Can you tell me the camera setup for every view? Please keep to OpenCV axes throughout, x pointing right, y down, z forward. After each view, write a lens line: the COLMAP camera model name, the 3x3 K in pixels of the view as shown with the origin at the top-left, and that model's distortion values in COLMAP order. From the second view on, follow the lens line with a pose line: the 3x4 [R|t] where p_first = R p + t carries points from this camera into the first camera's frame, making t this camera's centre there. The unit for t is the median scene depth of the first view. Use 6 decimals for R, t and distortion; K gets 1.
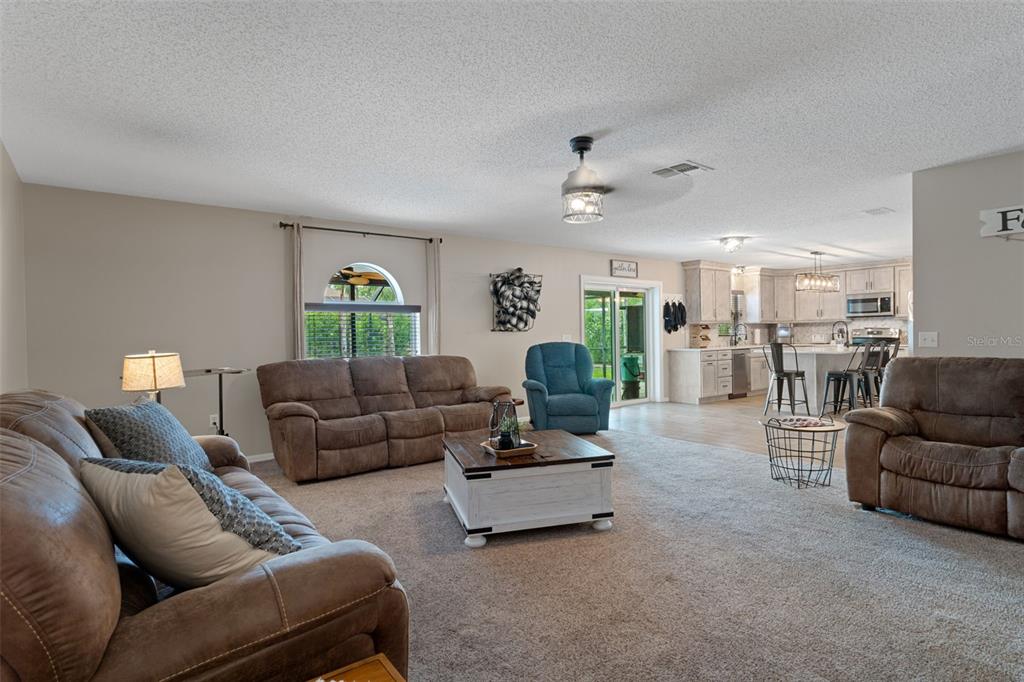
lens RADIAL K [[531.0, 0, 512.0], [0, 531.0, 341.0], [0, 0, 1]] dist [0.002368, 0.000813]
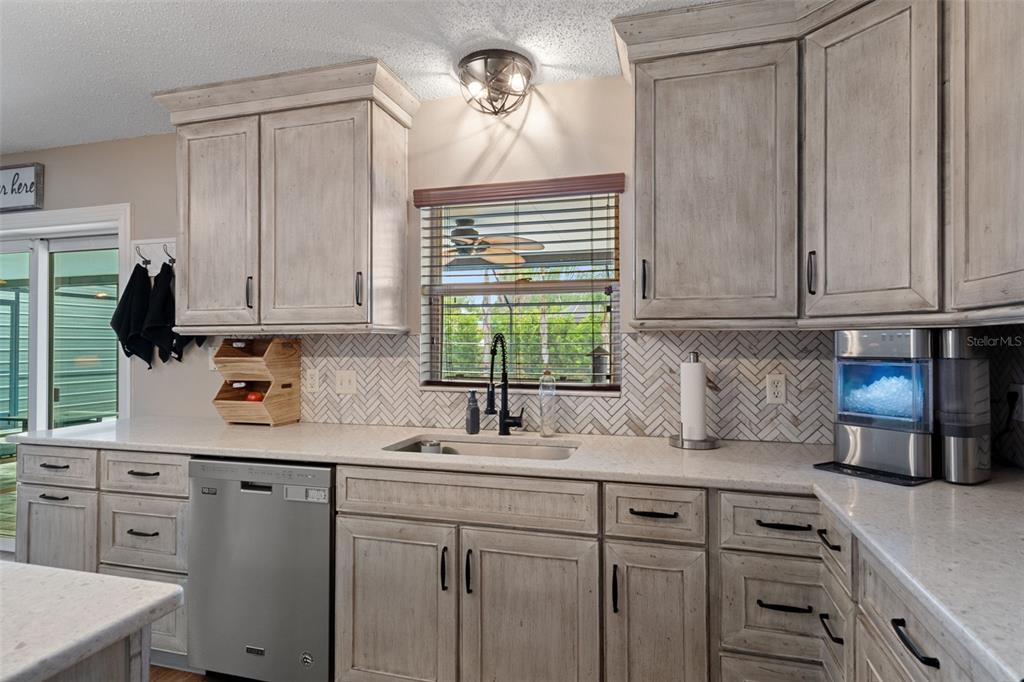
lens RADIAL K [[546.0, 0, 512.0], [0, 546.0, 341.0], [0, 0, 1]] dist [0.007202, 0.000130]
pose [[0.589744, 0.011437, -0.807509, 0.659710], [-0.018612, 0.999827, 0.000568, -0.032481], [0.807376, 0.014694, 0.589855, 0.954027]]
